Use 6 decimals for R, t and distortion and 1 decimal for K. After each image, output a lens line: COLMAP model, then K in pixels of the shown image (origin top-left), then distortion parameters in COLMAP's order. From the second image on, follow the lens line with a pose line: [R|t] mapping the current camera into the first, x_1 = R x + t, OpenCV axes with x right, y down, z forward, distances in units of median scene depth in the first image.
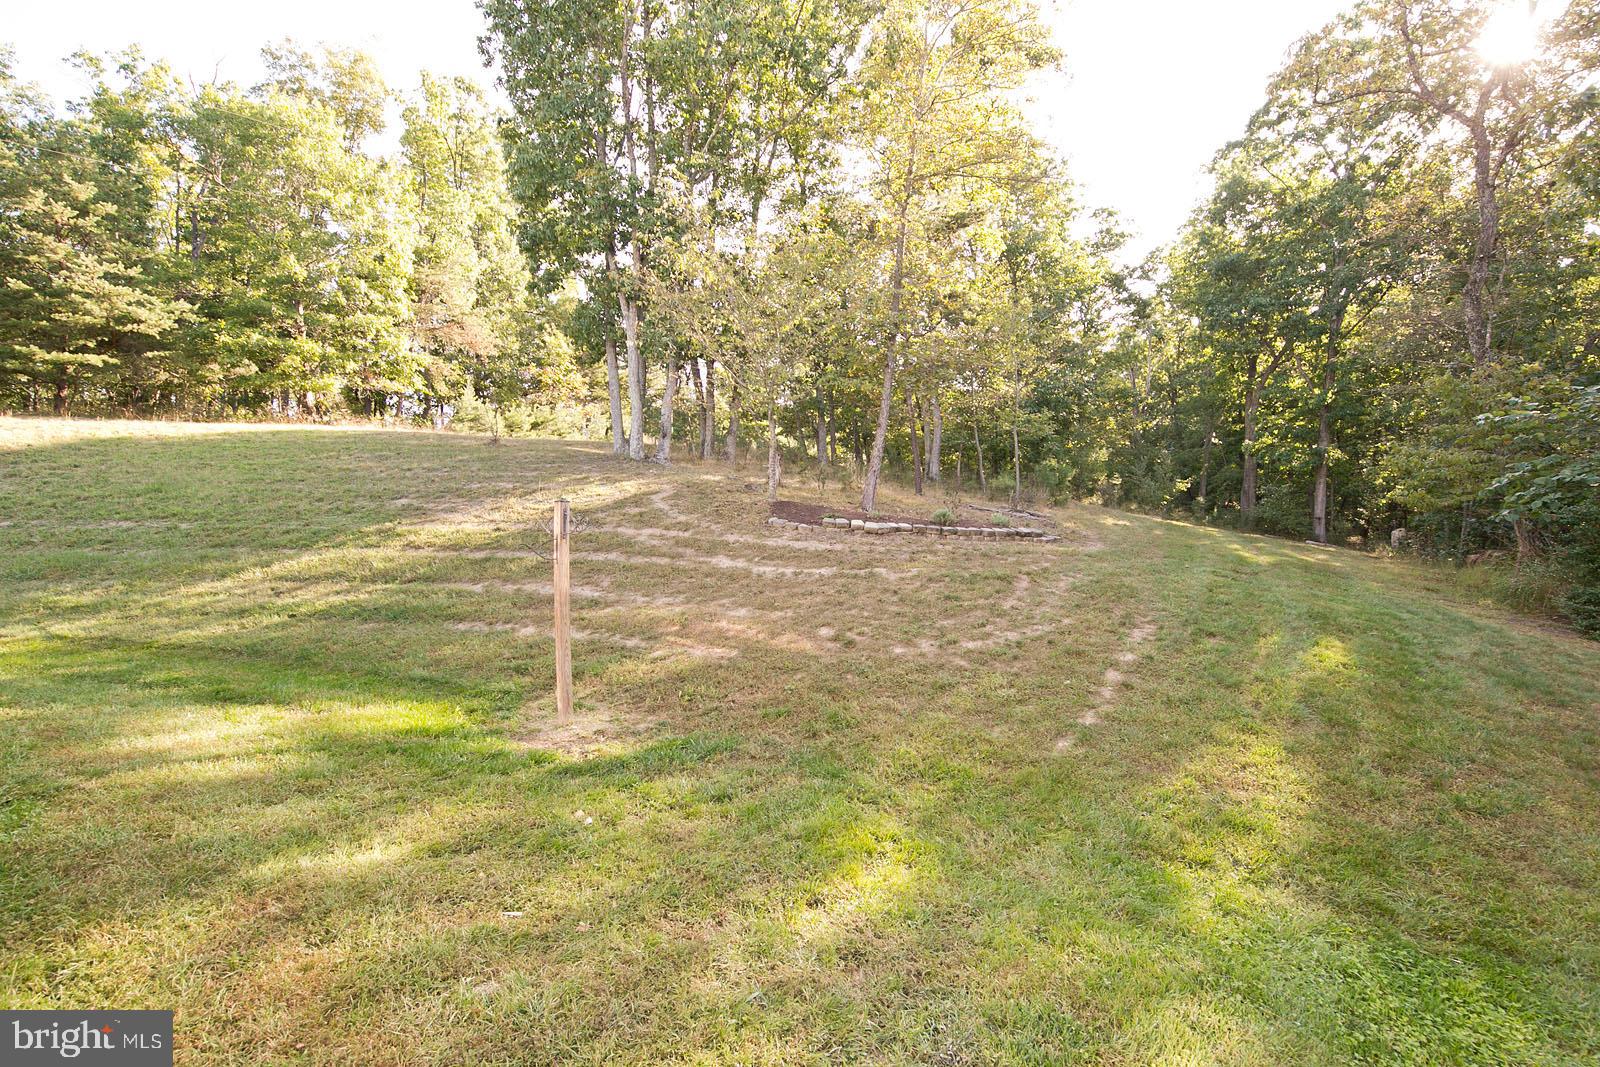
lens RADIAL K [[735.1, 0, 800.0], [0, 735.1, 533.5], [0, 0, 1]] dist [0.003828, 0.000270]
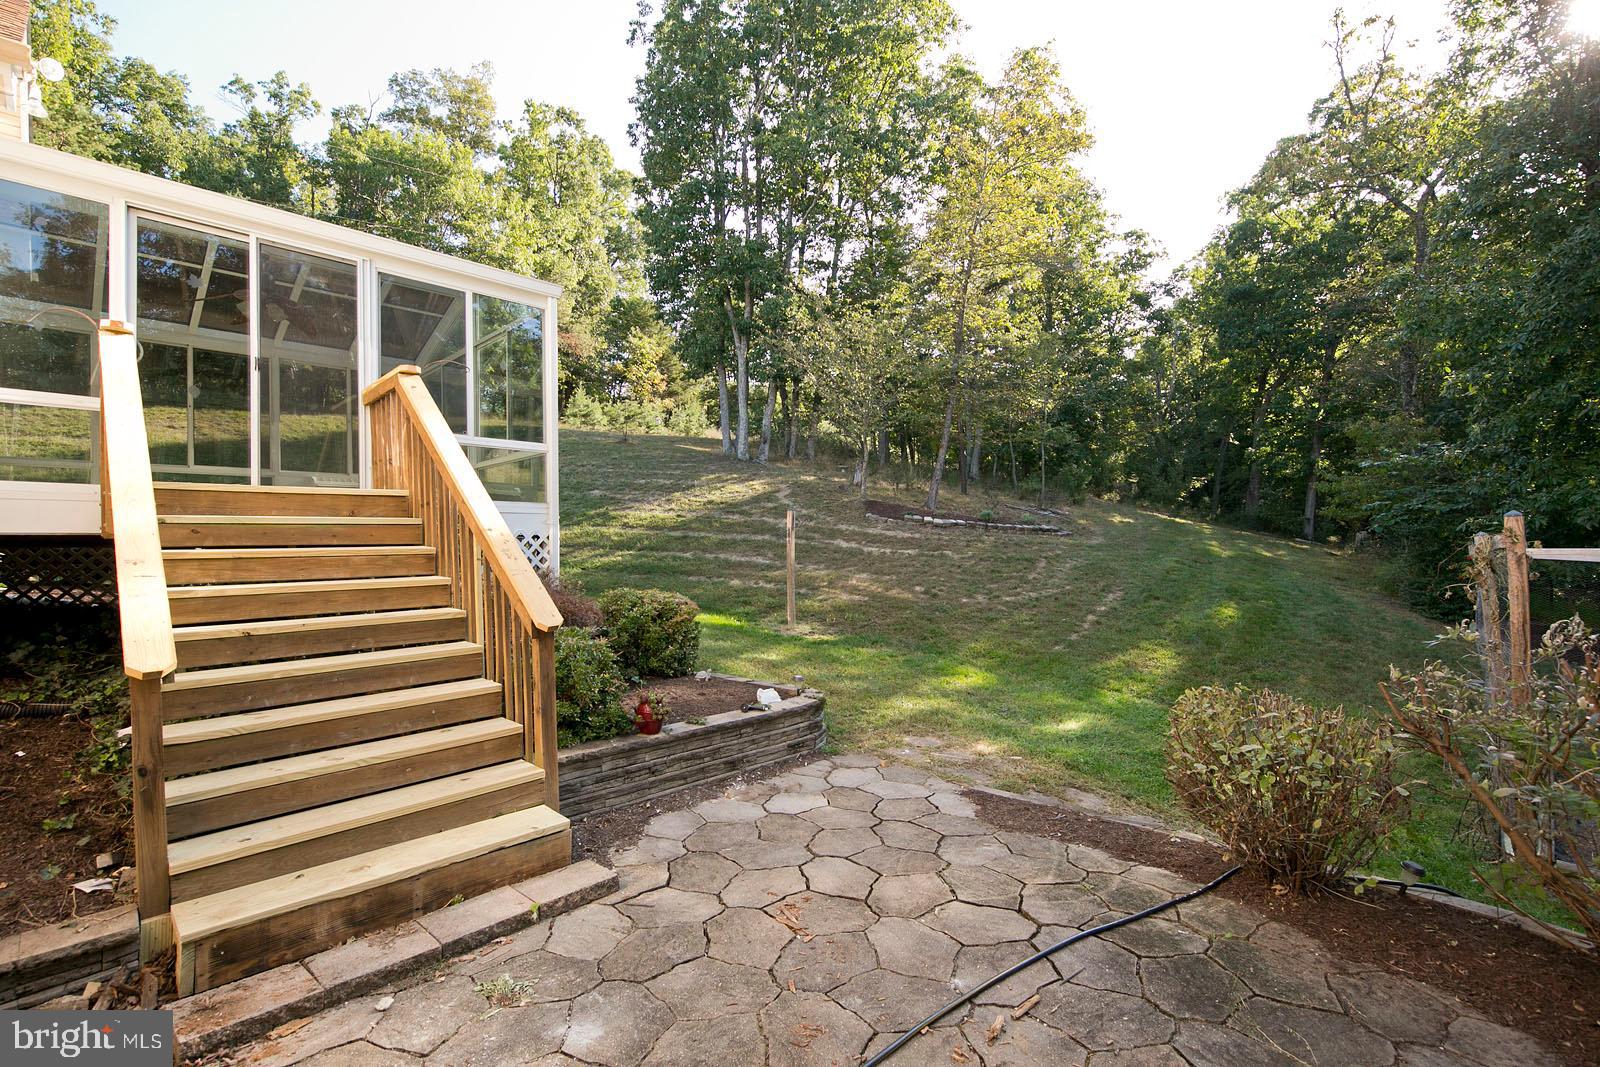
lens RADIAL K [[735.1, 0, 800.0], [0, 735.1, 533.5], [0, 0, 1]] dist [0.003828, 0.000270]
pose [[0.998985, 0.031163, -0.032526, -0.100211], [-0.030236, 0.999134, 0.028595, -0.015637], [0.033389, -0.027582, 0.999062, -0.358916]]
